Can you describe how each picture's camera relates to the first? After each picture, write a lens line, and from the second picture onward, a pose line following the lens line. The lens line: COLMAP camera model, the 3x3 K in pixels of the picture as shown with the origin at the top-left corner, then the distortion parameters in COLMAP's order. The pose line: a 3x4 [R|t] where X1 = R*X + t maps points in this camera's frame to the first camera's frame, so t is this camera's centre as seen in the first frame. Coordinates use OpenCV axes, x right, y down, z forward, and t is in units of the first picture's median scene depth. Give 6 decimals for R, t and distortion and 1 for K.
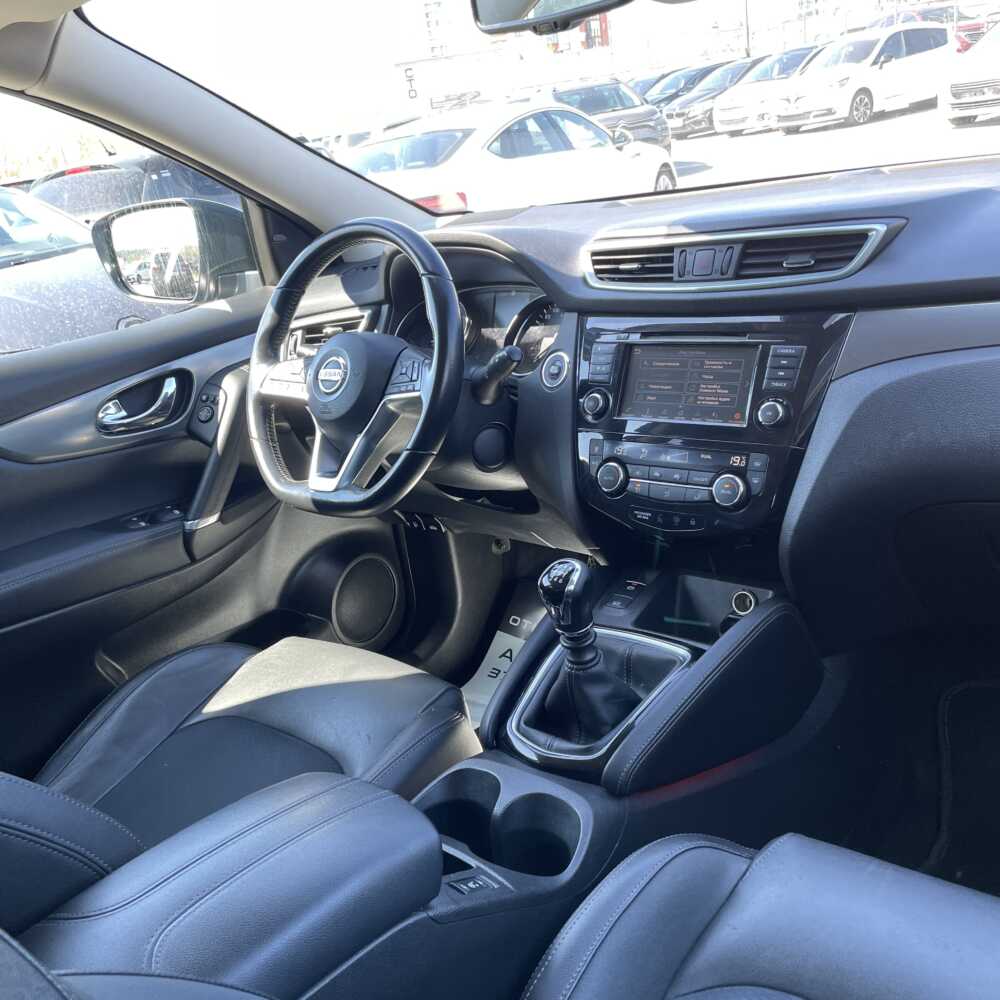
lens RADIAL K [[1007.2, 0, 500.0], [0, 1007.2, 500.0], [0, 0, 1]] dist [0.120587, -0.181481]
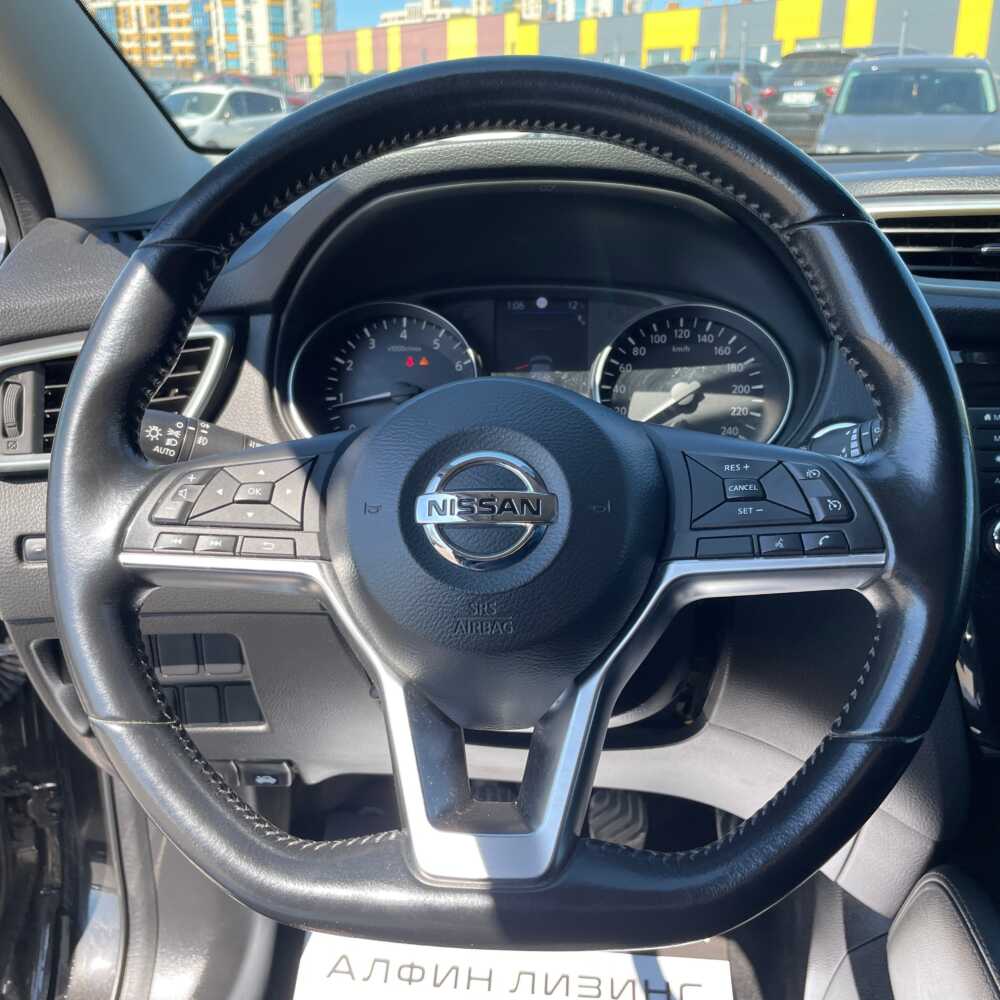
lens RADIAL K [[1012.5, 0, 500.0], [0, 1012.5, 500.0], [0, 0, 1]] dist [0.088114, -0.119242]
pose [[0.806462, -0.060376, 0.588196, -0.364420], [0.089944, 0.995723, -0.021113, -0.122293], [-0.584405, 0.069932, 0.808443, 0.753501]]
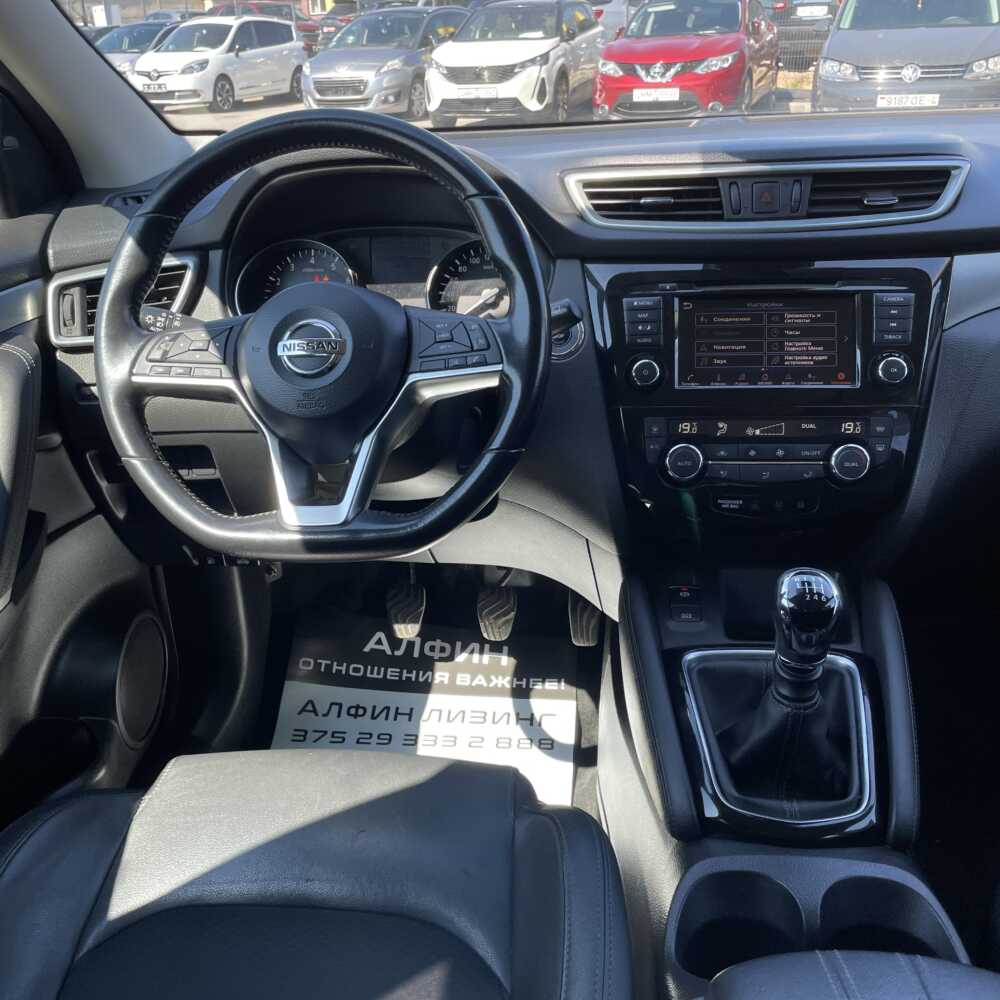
lens RADIAL K [[1004.4, 0, 498.3], [0, 1004.4, 515.7], [0, 0, 1]] dist [0.082109, -0.106631]
pose [[0.821105, -0.121963, 0.557594, -0.455713], [0.107006, 0.992476, 0.059509, -0.042818], [-0.560656, 0.010803, 0.827978, 0.405839]]
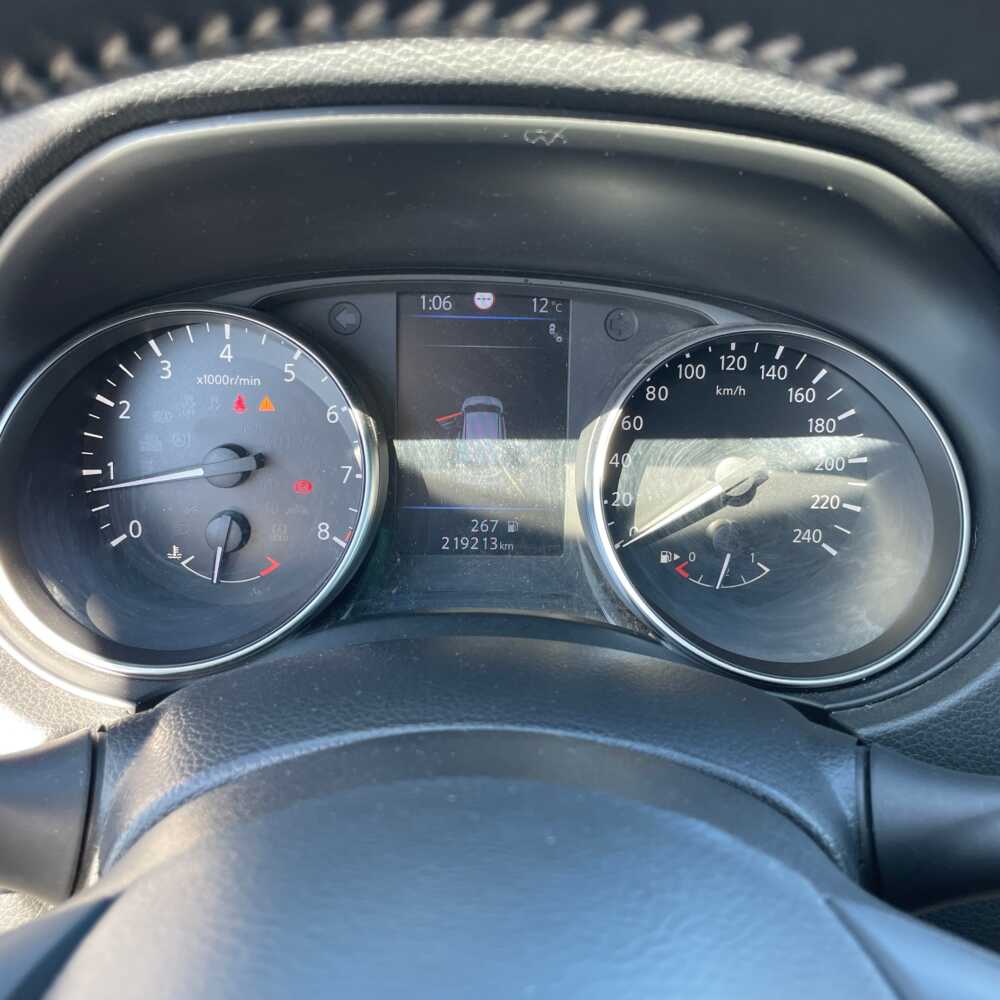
lens RADIAL K [[1012.5, 0, 500.0], [0, 1012.5, 500.0], [0, 0, 1]] dist [0.088114, -0.119242]
pose [[0.729246, -0.167425, 0.663453, -0.208882], [0.083655, 0.984144, 0.156402, -0.236132], [-0.679119, -0.058555, 0.731689, 0.969100]]
